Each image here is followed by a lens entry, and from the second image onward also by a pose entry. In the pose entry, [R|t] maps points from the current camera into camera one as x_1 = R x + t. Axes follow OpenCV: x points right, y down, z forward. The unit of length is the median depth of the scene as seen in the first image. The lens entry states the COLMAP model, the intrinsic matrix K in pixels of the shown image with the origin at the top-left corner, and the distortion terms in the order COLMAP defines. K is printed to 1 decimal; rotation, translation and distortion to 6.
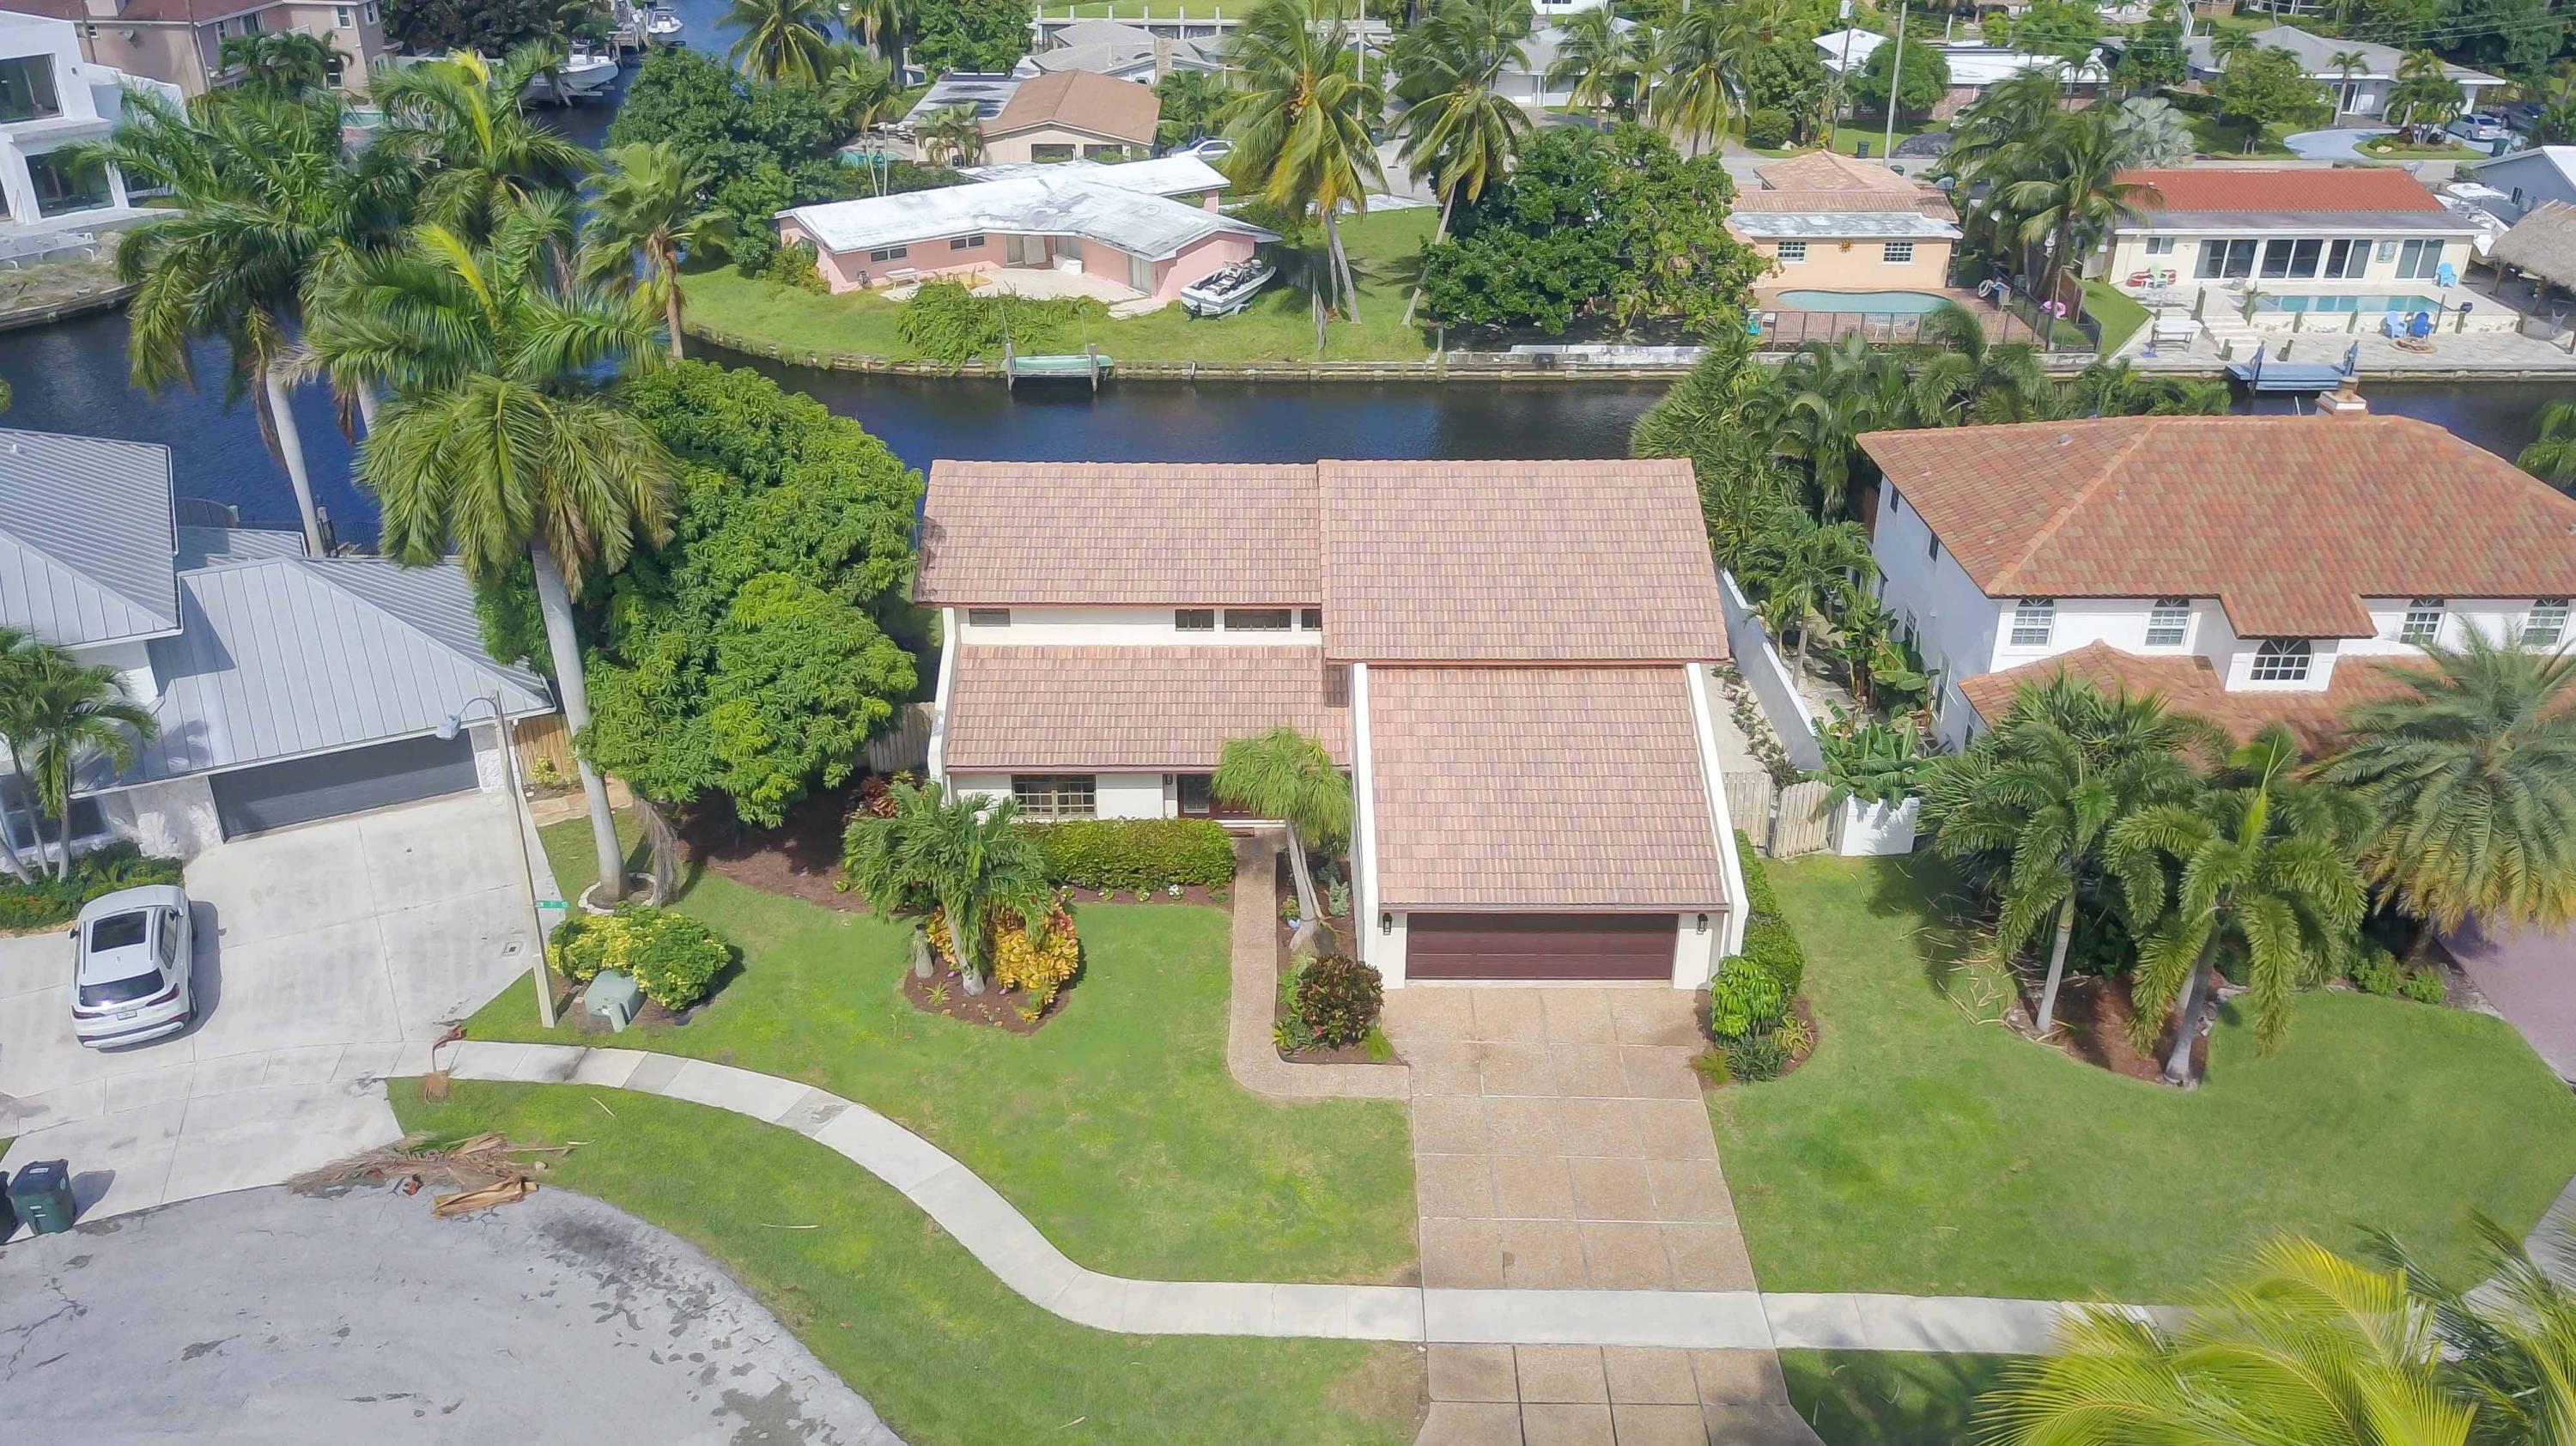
lens RADIAL K [[1989.4, 0, 1288.0], [0, 1989.4, 723.0], [0, 0, 1]] dist [0.014094, 0.006321]
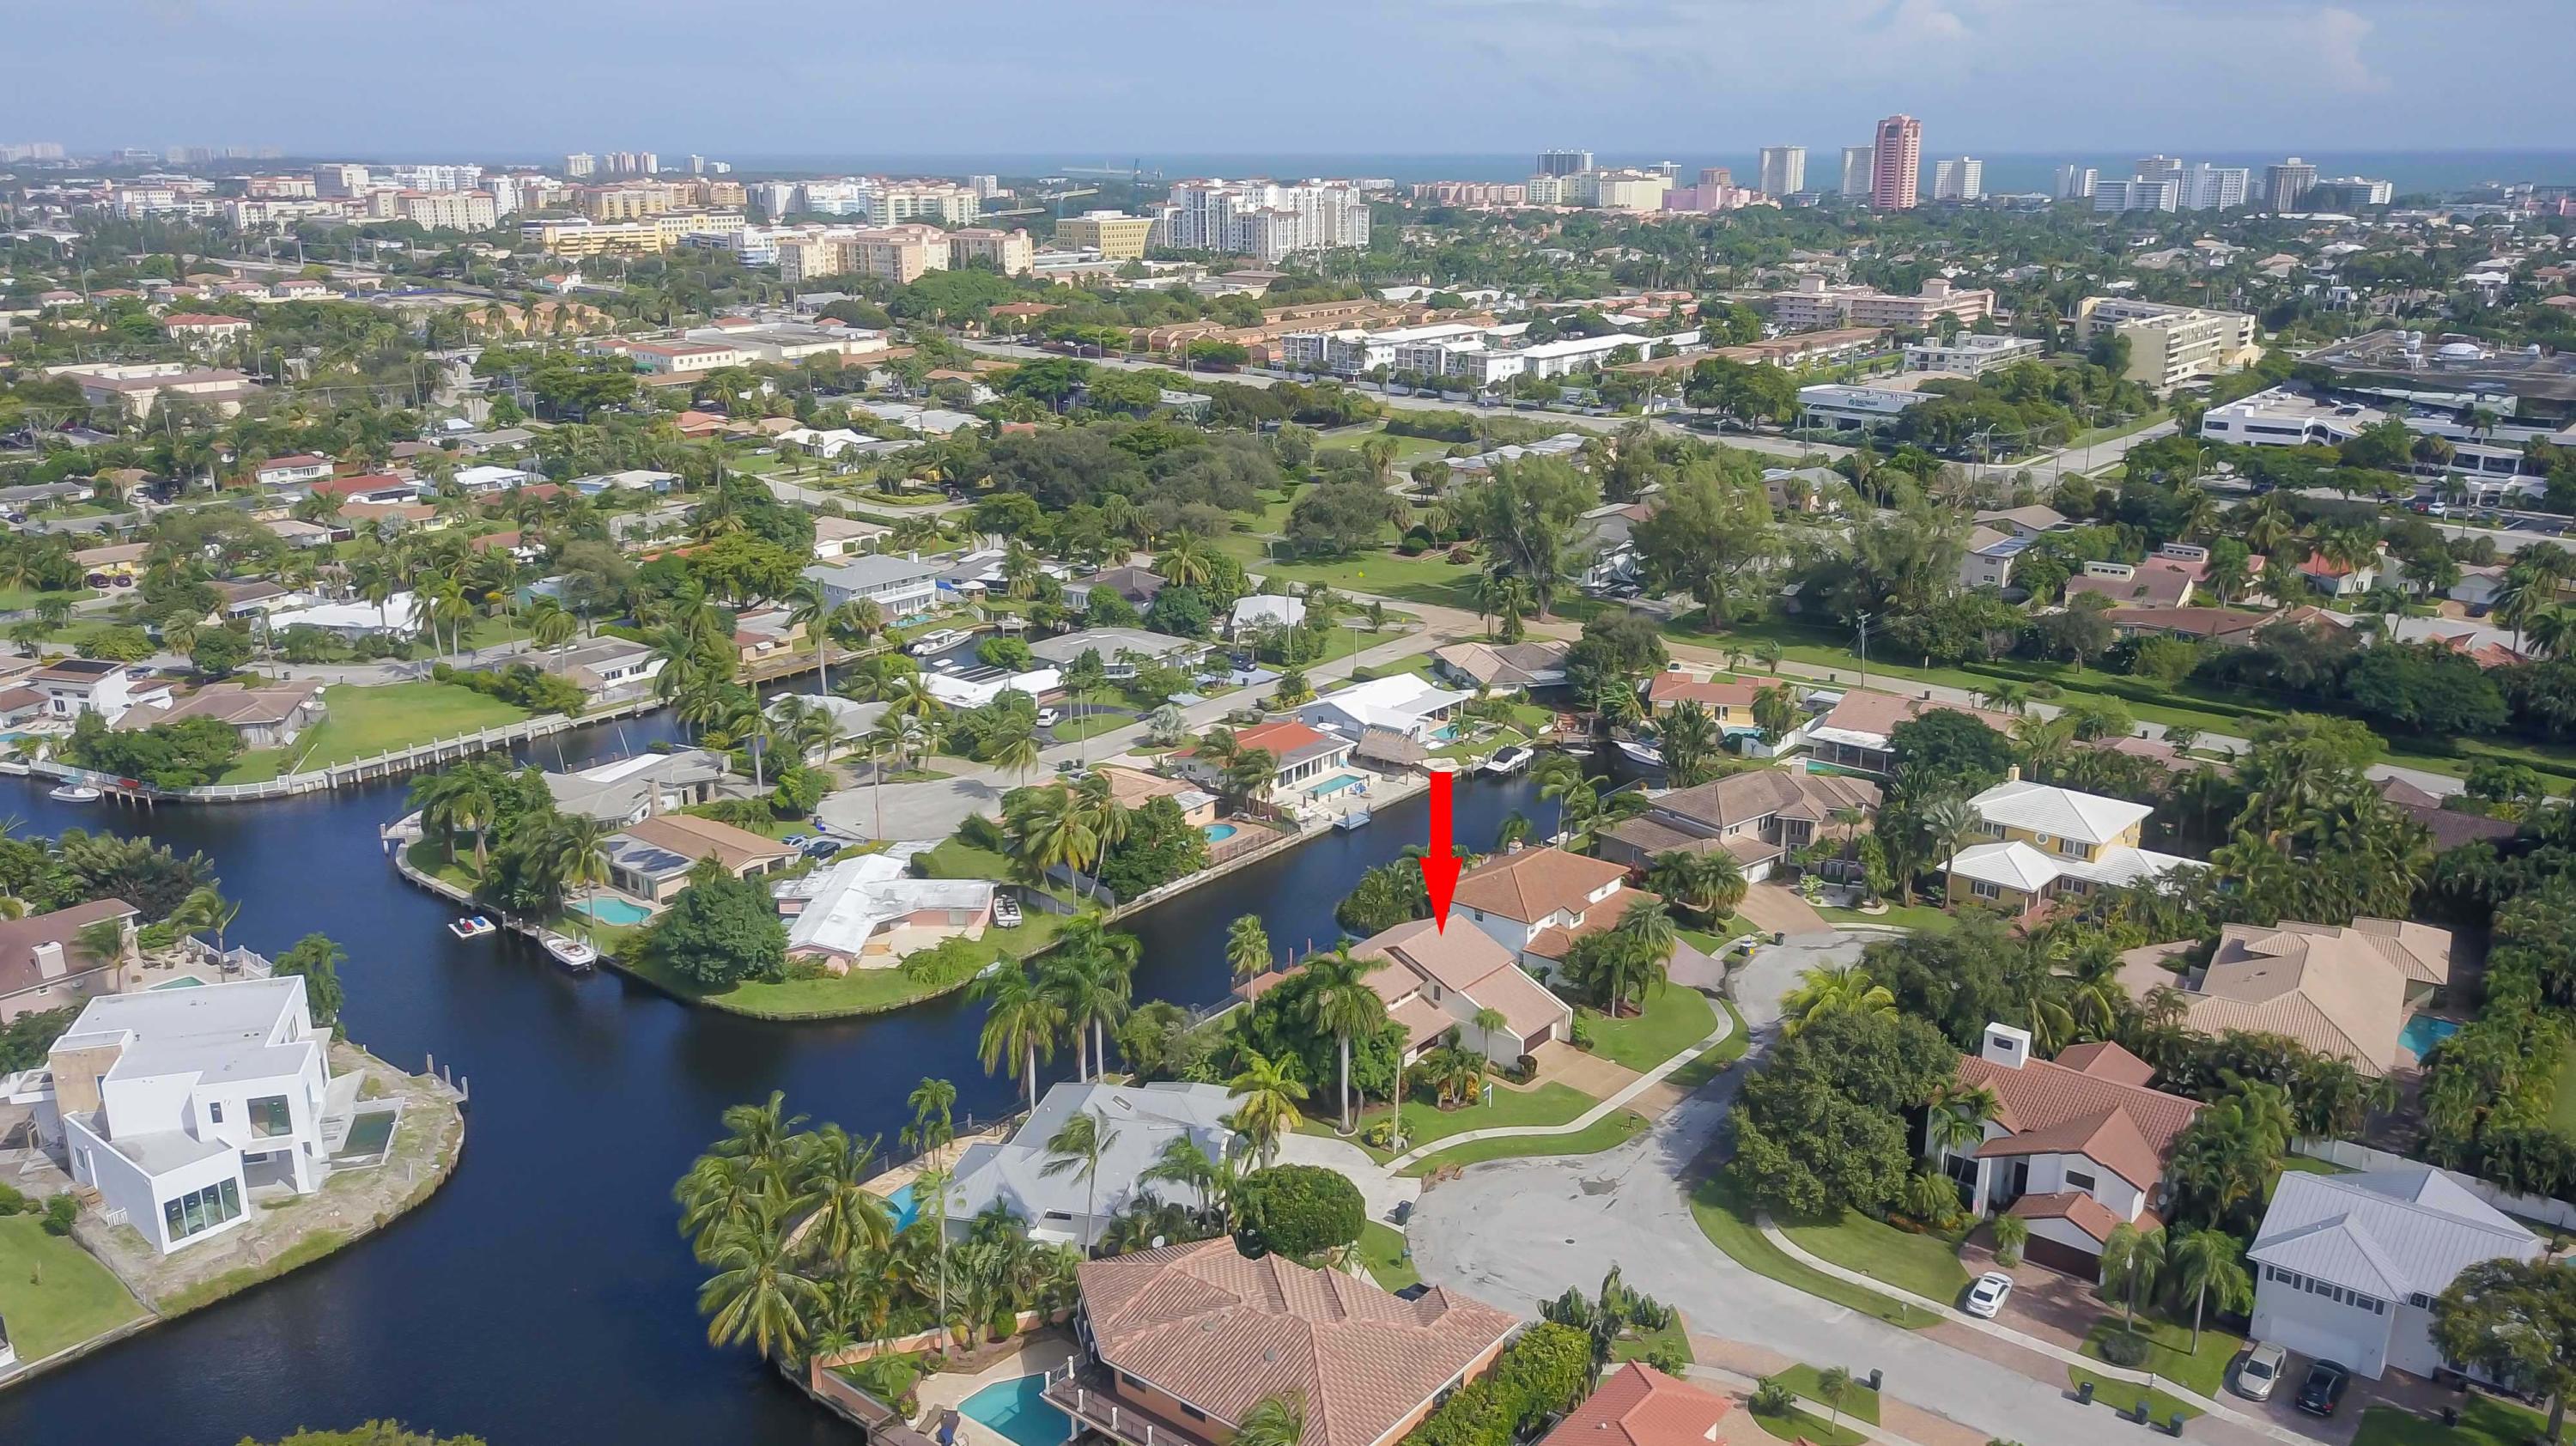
lens RADIAL K [[1989.4, 0, 1288.0], [0, 1989.4, 723.0], [0, 0, 1]] dist [0.014094, 0.006321]
pose [[0.647053, -0.222127, 0.729371, -2.531395], [0.349604, 0.936566, -0.024920, -0.473964], [-0.677569, 0.271115, 0.683664, -1.311077]]
